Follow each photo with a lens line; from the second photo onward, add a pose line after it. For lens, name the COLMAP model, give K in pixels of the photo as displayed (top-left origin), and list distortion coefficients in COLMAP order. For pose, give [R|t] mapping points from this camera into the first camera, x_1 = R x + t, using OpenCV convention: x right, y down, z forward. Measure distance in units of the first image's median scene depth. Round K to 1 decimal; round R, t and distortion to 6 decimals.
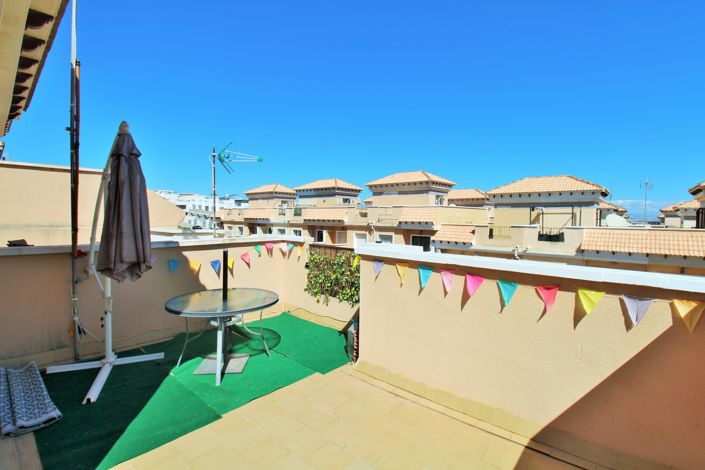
lens RADIAL K [[325.6, 0, 352.5], [0, 325.6, 235.0], [0, 0, 1]] dist [-0.000352, -0.016175]
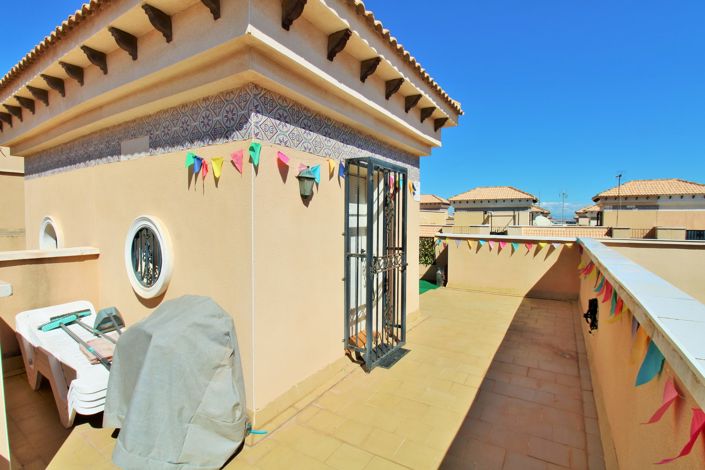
lens RADIAL K [[325.8, 0, 347.2], [0, 325.8, 231.3], [0, 0, 1]] dist [-0.002067, -0.013532]
pose [[0.989379, -0.012056, 0.144856, -0.174458], [0.014564, 0.999762, -0.016269, 0.008212], [-0.144625, 0.018206, 0.989319, -0.202457]]
